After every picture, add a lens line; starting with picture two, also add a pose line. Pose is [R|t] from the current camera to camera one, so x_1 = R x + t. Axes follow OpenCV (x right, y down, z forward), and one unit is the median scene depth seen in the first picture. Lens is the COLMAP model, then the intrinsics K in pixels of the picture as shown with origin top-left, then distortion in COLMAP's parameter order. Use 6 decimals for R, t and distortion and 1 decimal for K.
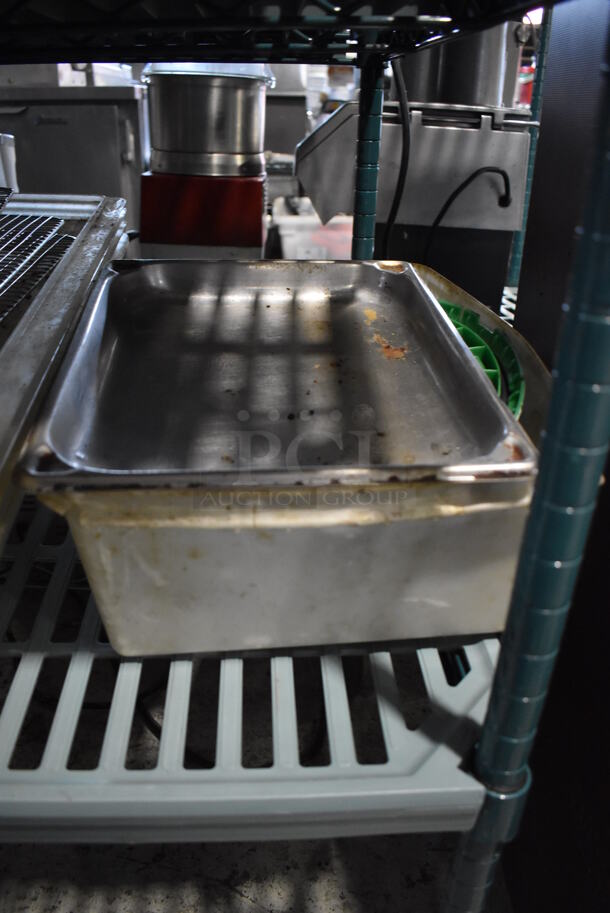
lens RADIAL K [[705.1, 0, 291.5], [0, 705.1, 460.6], [0, 0, 1]] dist [-0.088810, 0.001031]
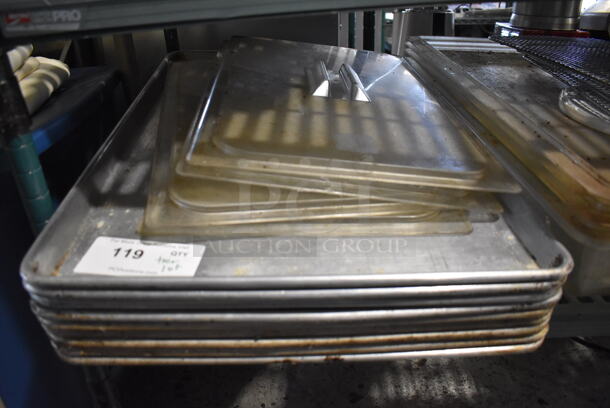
lens RADIAL K [[471.1, 0, 304.9], [0, 471.1, 206.3], [0, 0, 1]] dist [-0.088810, 0.001031]
pose [[0.998127, -0.027160, -0.054815, -1.377056], [0.026057, 0.999445, -0.020735, 0.082392], [0.055348, 0.019268, 0.998281, -0.324760]]
